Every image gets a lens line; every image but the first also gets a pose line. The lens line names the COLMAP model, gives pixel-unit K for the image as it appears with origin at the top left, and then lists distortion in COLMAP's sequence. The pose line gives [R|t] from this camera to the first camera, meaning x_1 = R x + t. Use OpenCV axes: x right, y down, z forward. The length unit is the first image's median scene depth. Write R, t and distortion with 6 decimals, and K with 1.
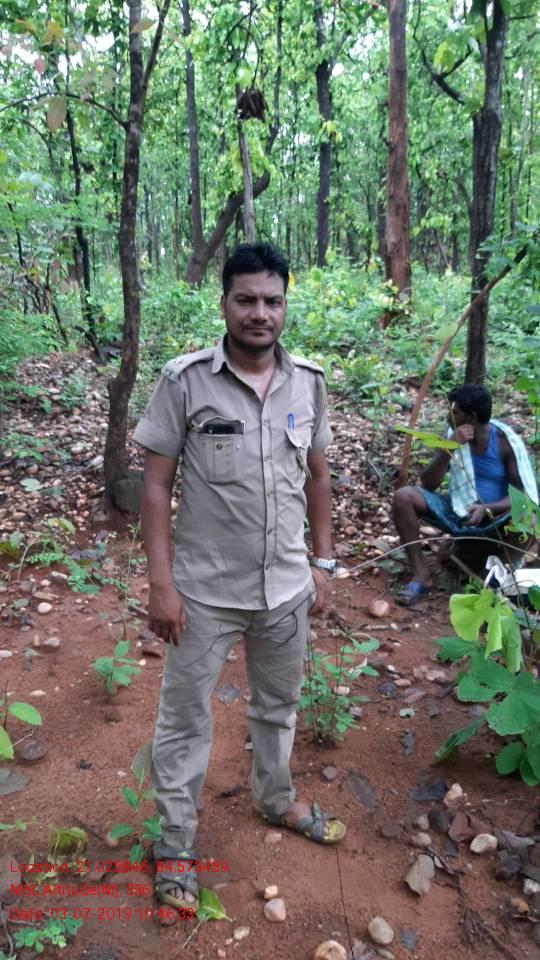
lens RADIAL K [[841.4, 0, 267.4], [0, 841.4, 478.9], [0, 0, 1]] dist [0.045654, -0.149948]
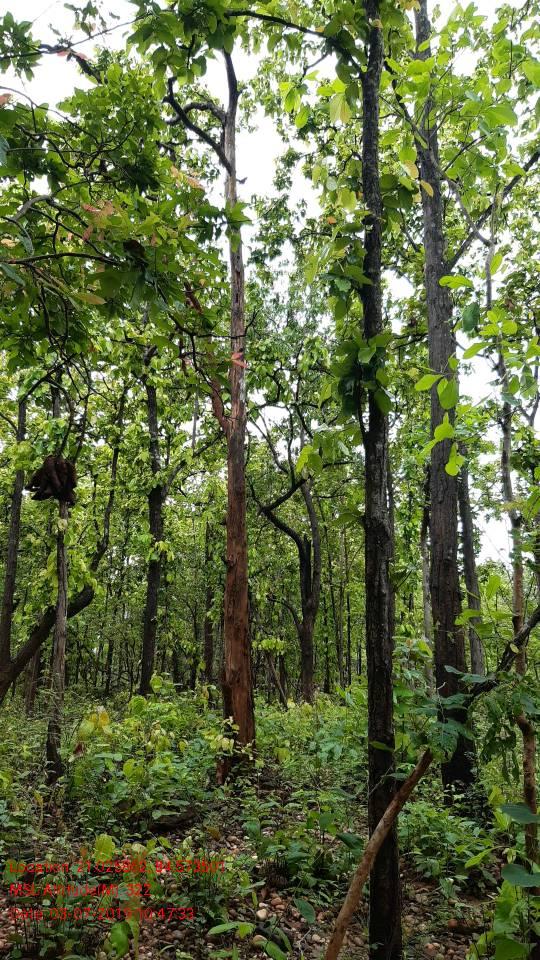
lens RADIAL K [[771.5, 0, 304.7], [0, 771.5, 483.7], [0, 0, 1]] dist [0.064639, -0.012223]
pose [[0.965717, 0.078627, 0.247404, 0.012748], [0.047397, 0.883607, -0.465825, -0.096439], [-0.255234, 0.461581, 0.849587, 0.281037]]
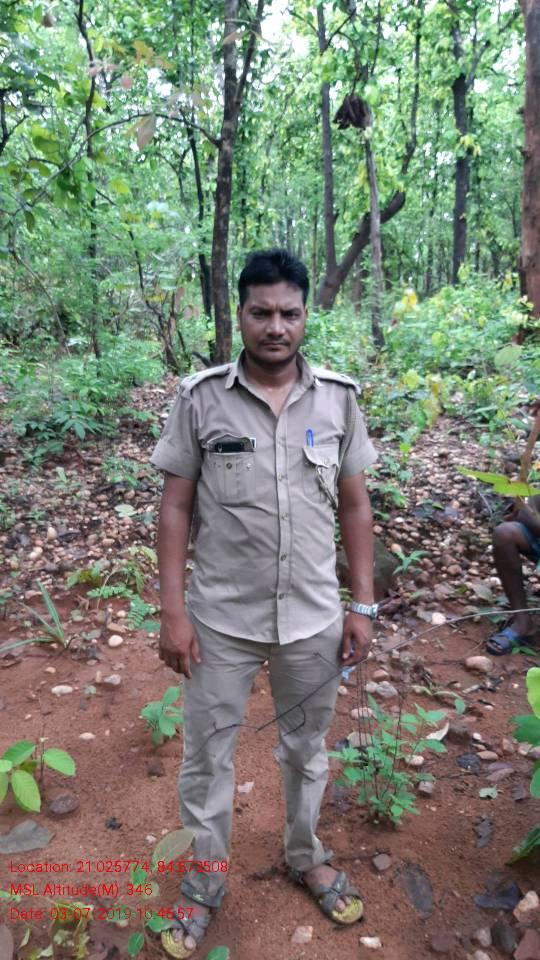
lens RADIAL K [[841.4, 0, 244.7], [0, 841.4, 468.7], [0, 0, 1]] dist [0.045654, -0.149948]
pose [[0.979996, 0.011093, -0.198710, 0.036410], [-0.019030, 0.999094, -0.038076, -0.005094], [0.198107, 0.041096, 0.979318, 0.042804]]
